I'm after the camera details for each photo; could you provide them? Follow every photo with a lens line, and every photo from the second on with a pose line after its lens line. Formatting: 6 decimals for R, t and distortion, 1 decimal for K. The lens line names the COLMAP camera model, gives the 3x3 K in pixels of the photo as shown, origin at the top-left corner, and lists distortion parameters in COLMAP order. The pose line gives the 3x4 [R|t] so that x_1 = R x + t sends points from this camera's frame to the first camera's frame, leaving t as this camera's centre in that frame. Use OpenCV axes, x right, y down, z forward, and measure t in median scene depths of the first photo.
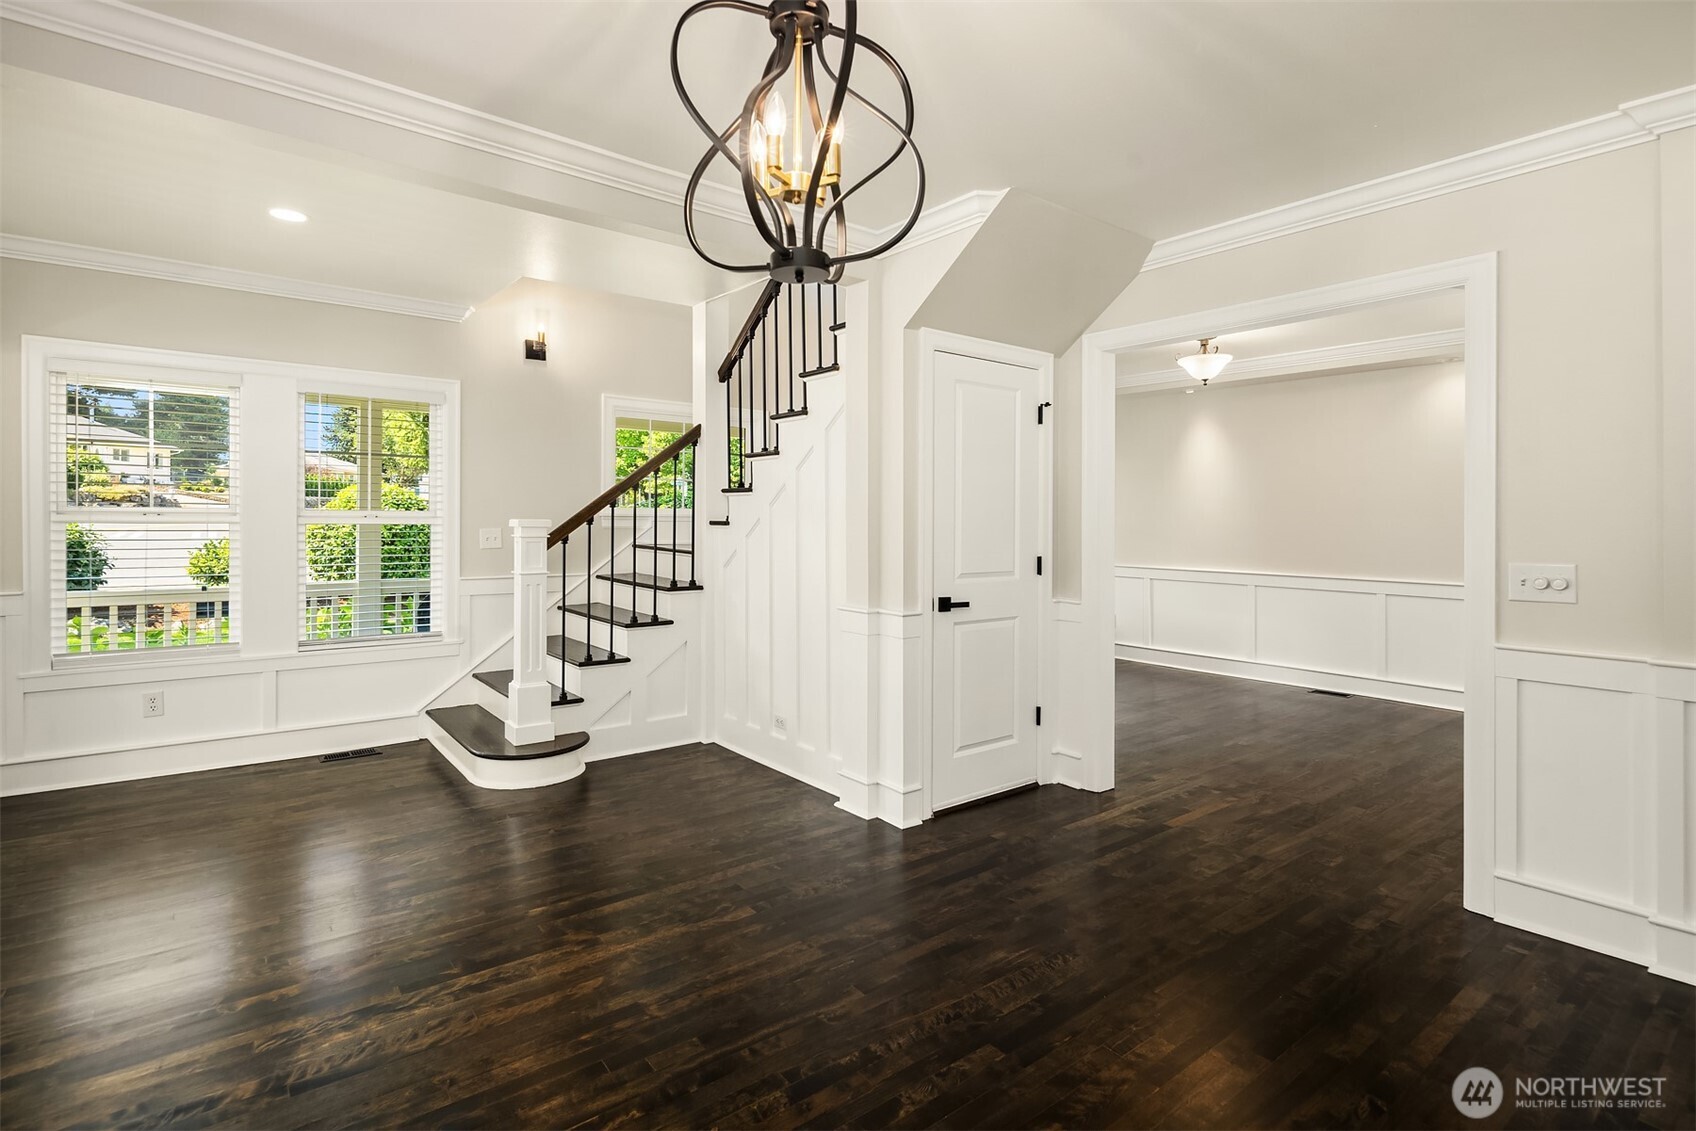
lens RADIAL K [[824.5, 0, 853.0], [0, 824.5, 521.4], [0, 0, 1]] dist [0.004362, 0.000254]
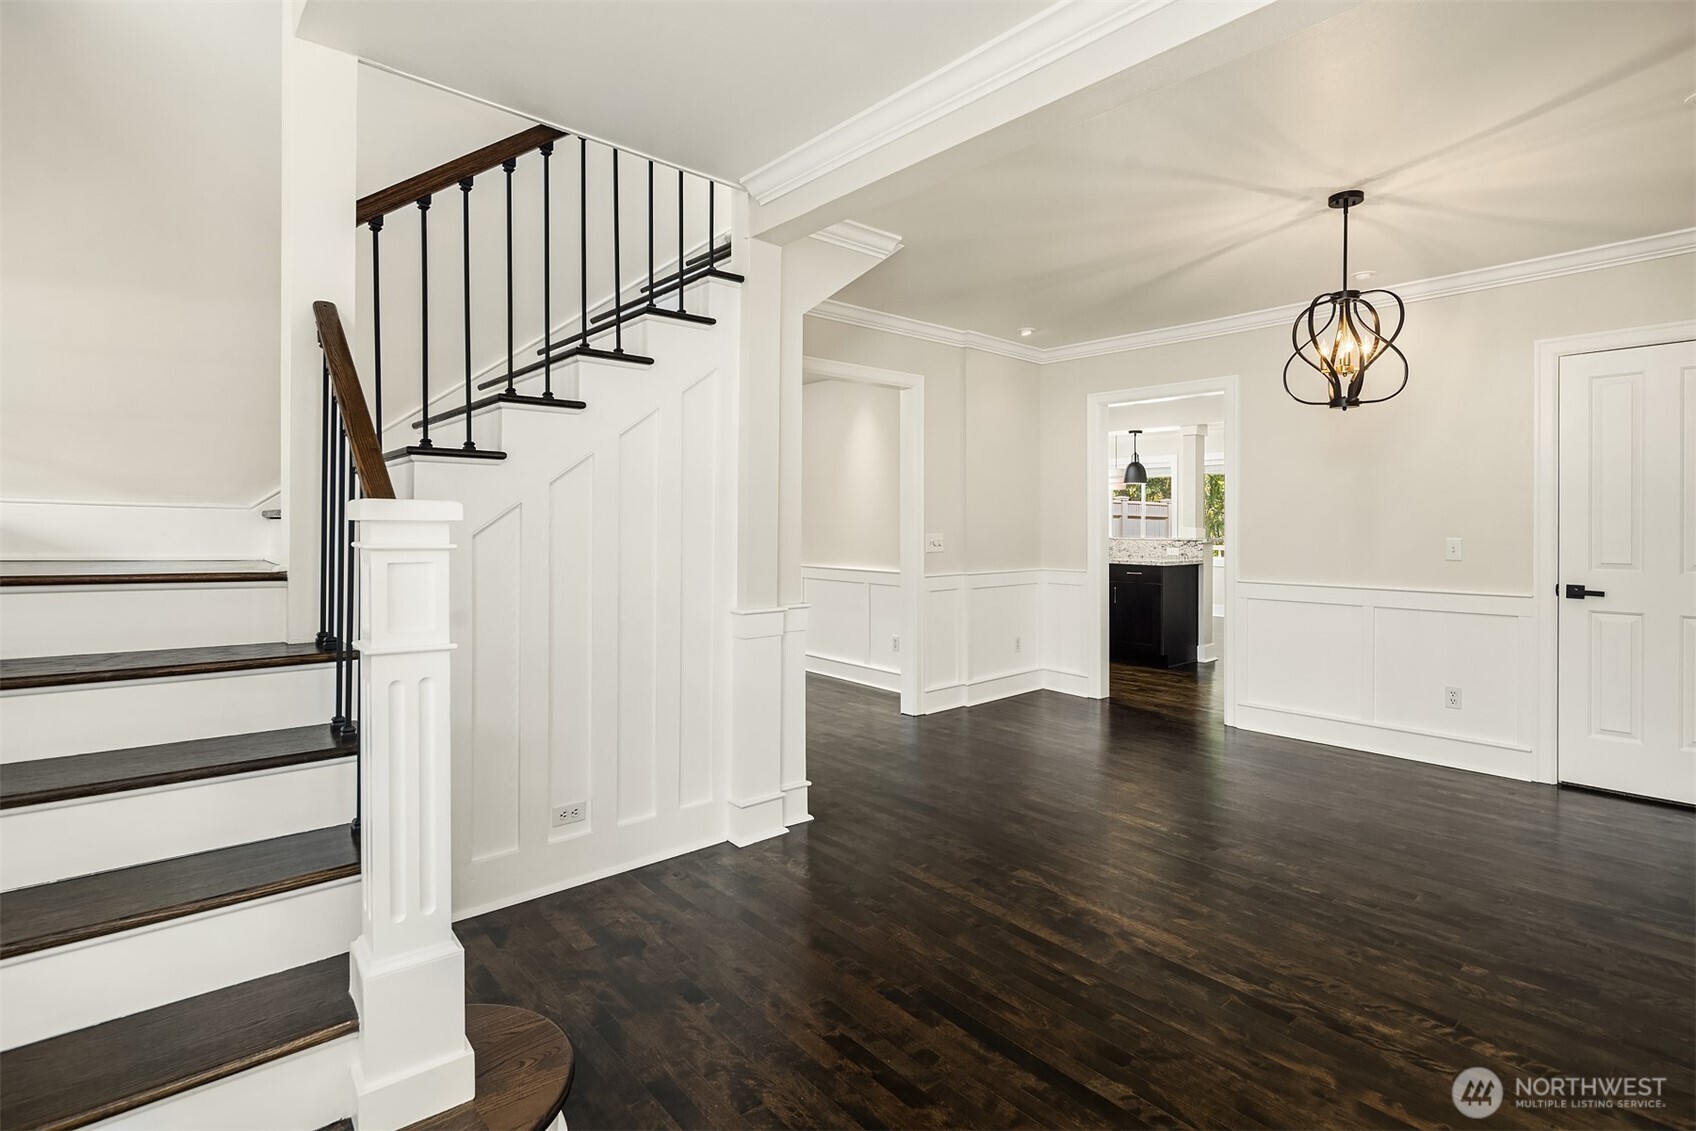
lens RADIAL K [[824.5, 0, 853.0], [0, 824.5, 521.4], [0, 0, 1]] dist [0.004362, 0.000254]
pose [[-0.040559, -0.008254, 0.999143, -1.236365], [-0.003837, 0.999960, 0.008105, 0.004298], [-0.999170, -0.003505, -0.040589, 1.308985]]
